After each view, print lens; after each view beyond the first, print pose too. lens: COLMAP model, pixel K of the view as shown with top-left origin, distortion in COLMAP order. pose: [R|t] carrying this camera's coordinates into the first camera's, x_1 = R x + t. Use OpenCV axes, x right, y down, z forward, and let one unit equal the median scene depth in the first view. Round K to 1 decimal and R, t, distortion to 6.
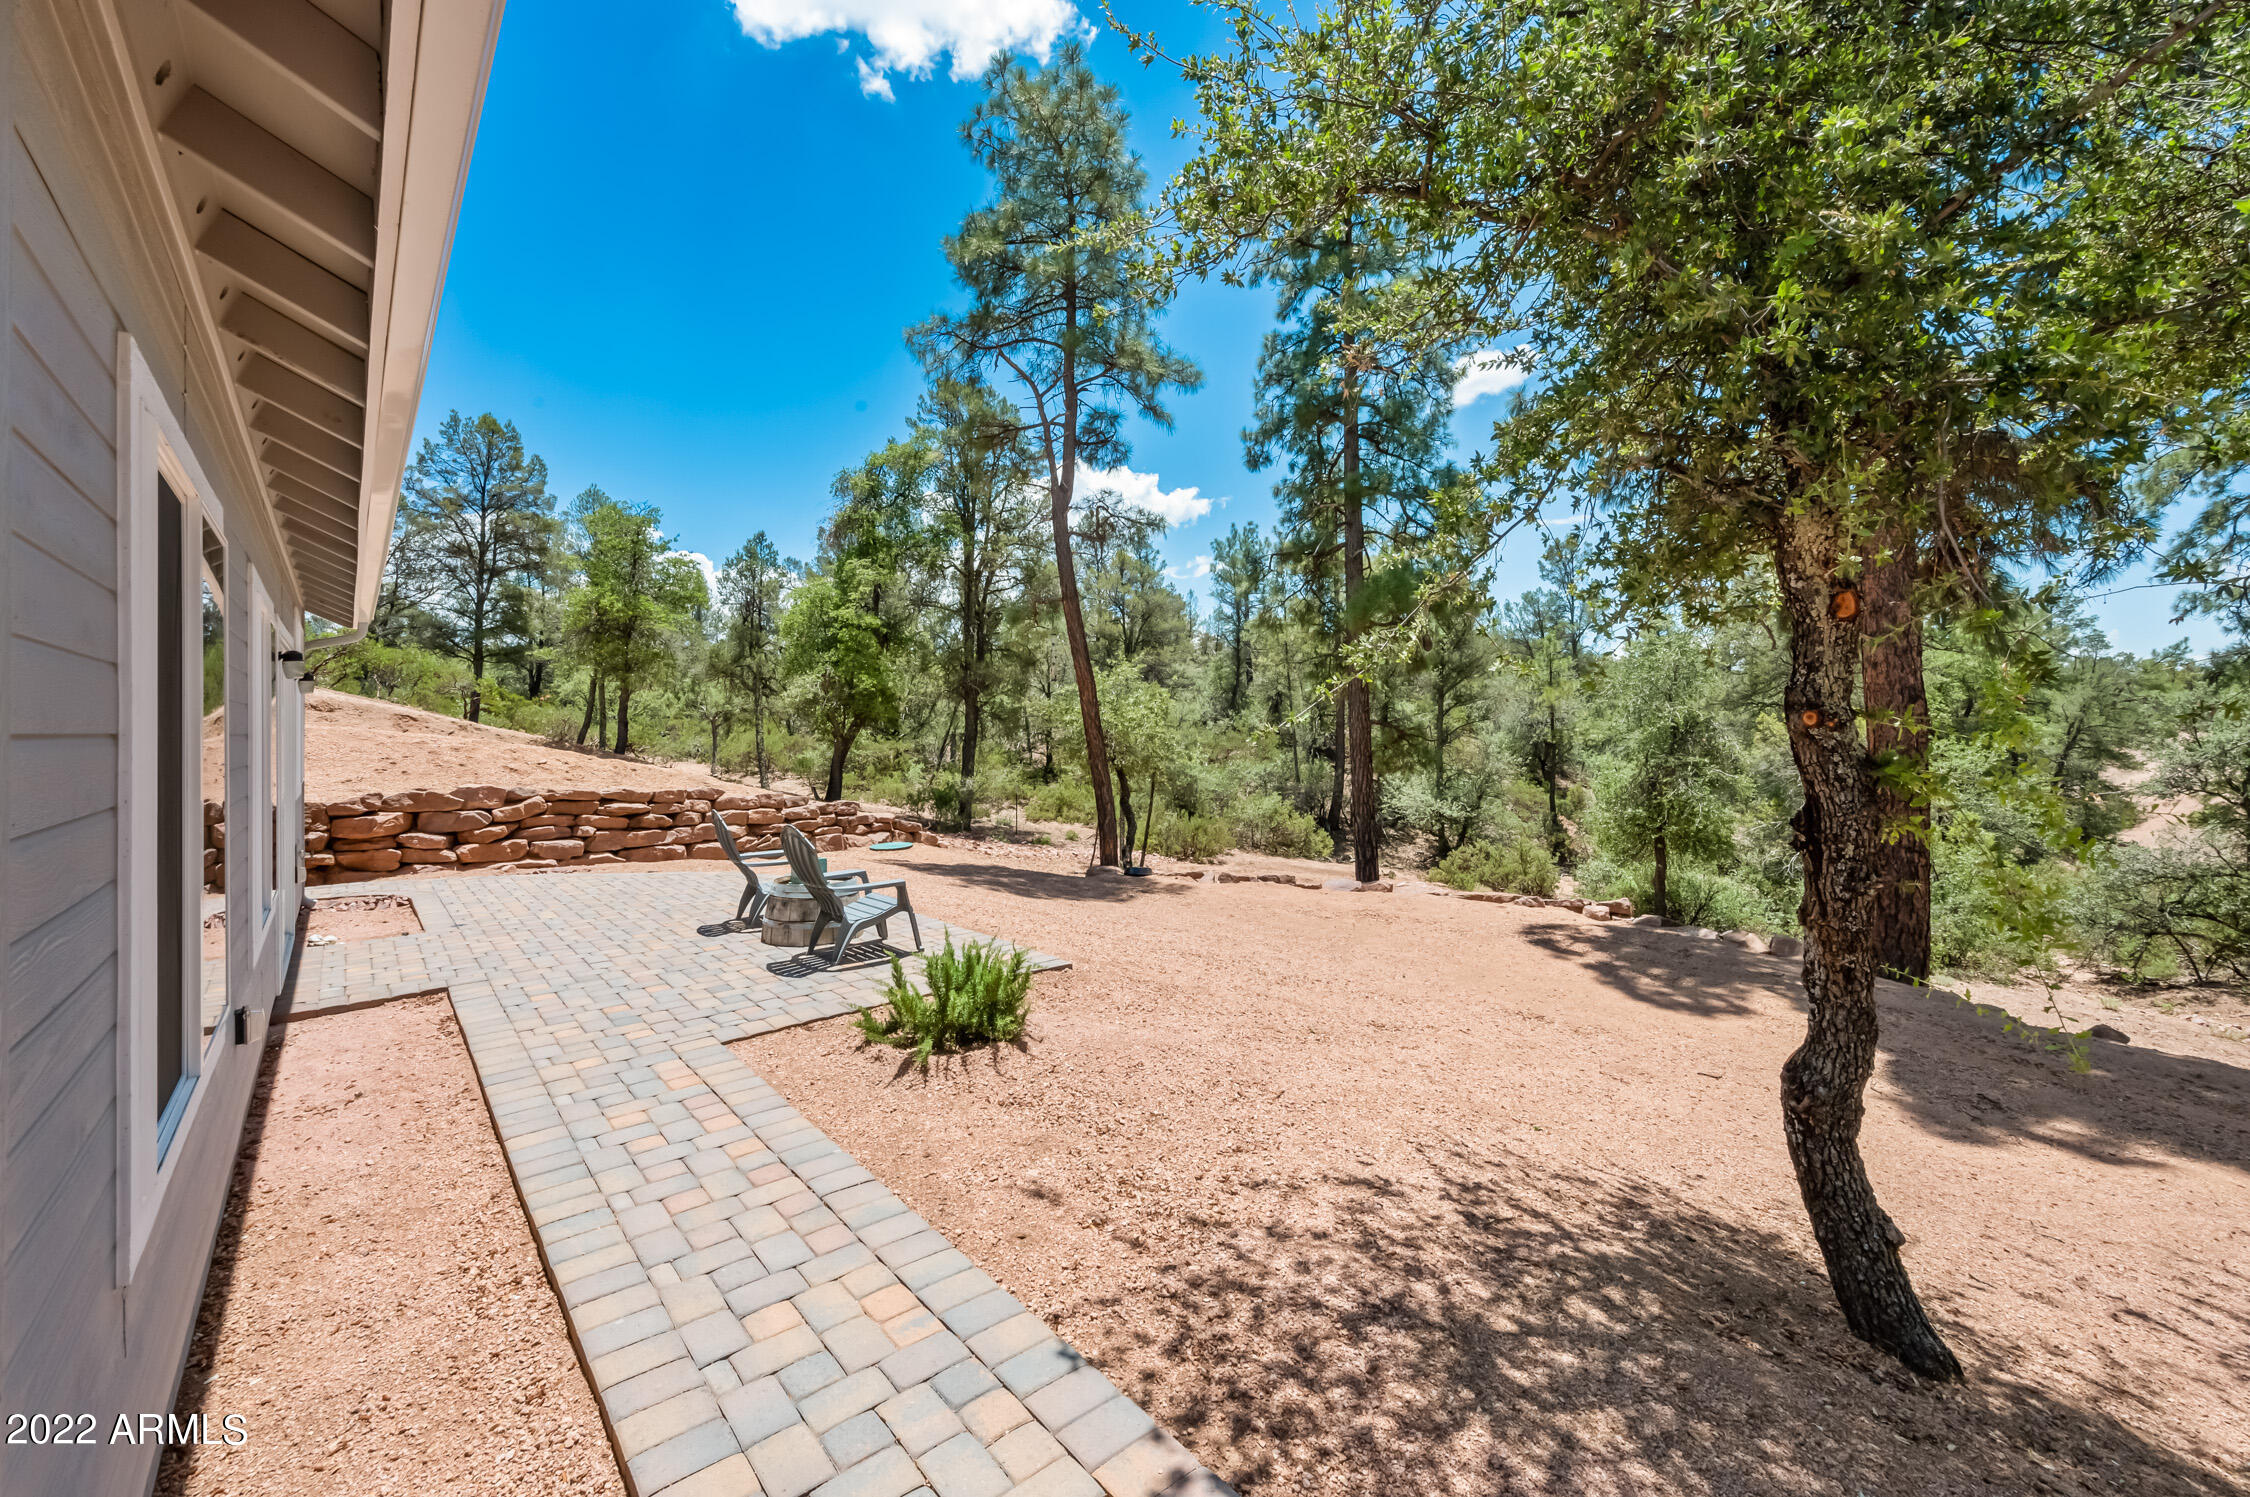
lens RADIAL K [[889.9, 0, 1126.8], [0, 889.9, 740.3], [0, 0, 1]] dist [-0.002749, 0.000495]
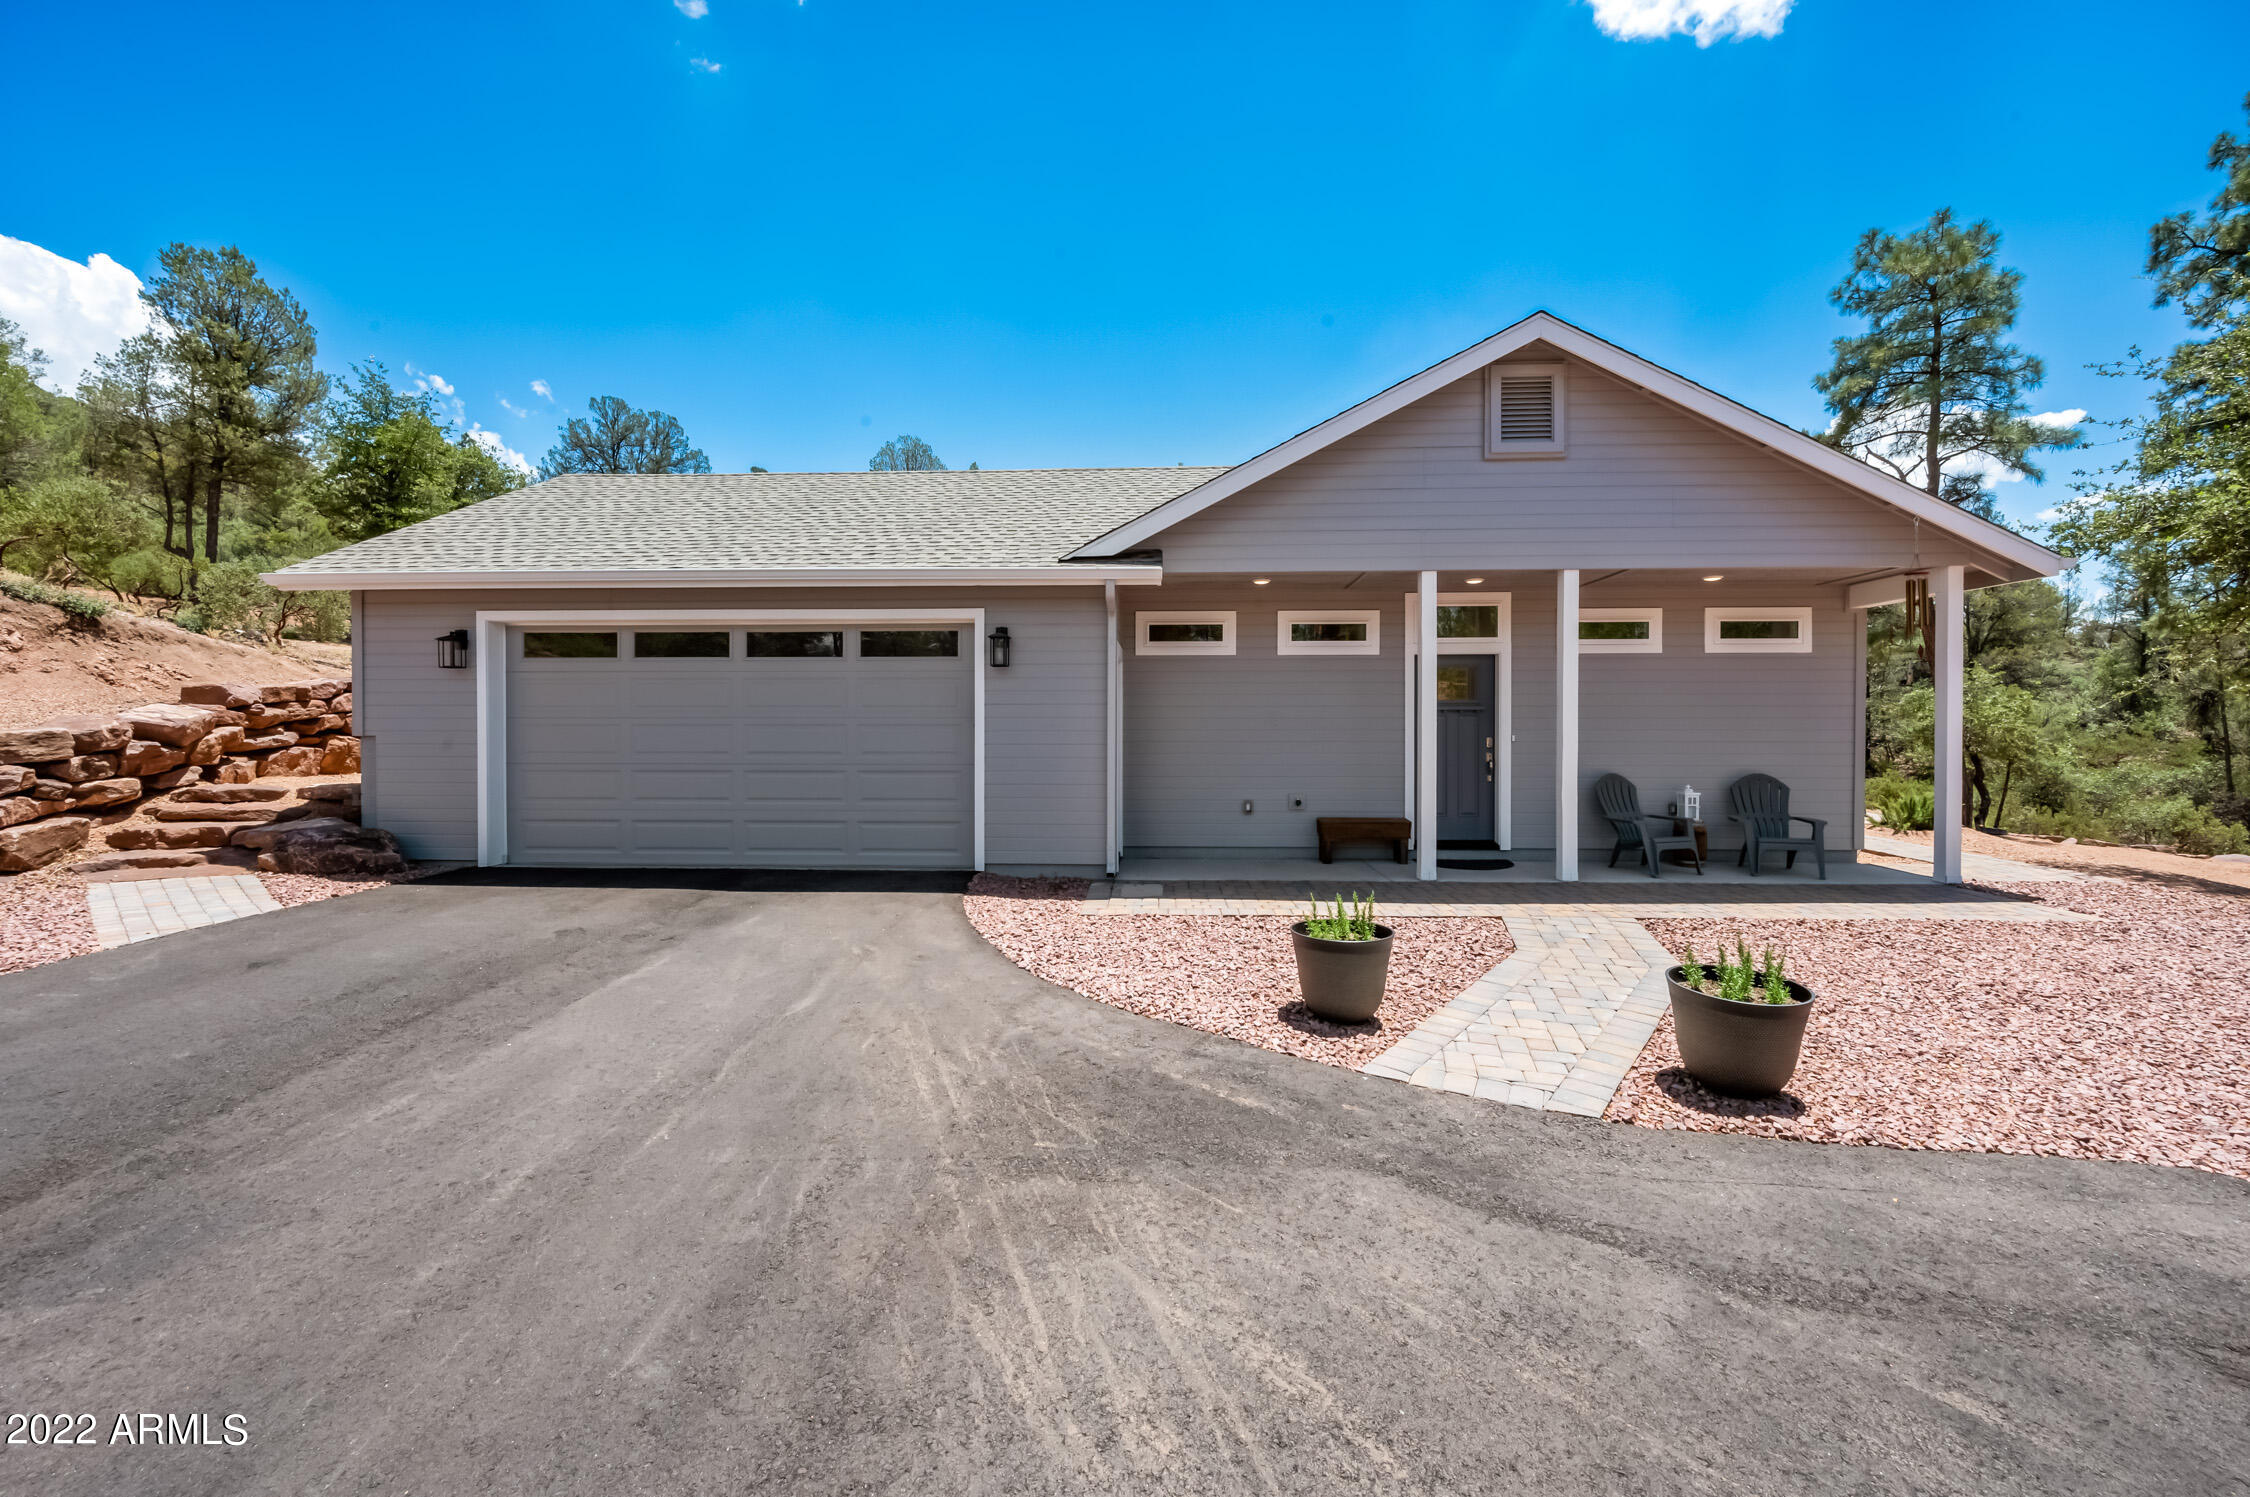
lens RADIAL K [[889.9, 0, 1126.8], [0, 889.9, 740.3], [0, 0, 1]] dist [-0.002749, 0.000495]
pose [[0.735821, 0.024918, -0.676717, -0.041061], [-0.027355, 0.999601, 0.007063, 0.036243], [0.676623, 0.013315, 0.736209, -0.759259]]
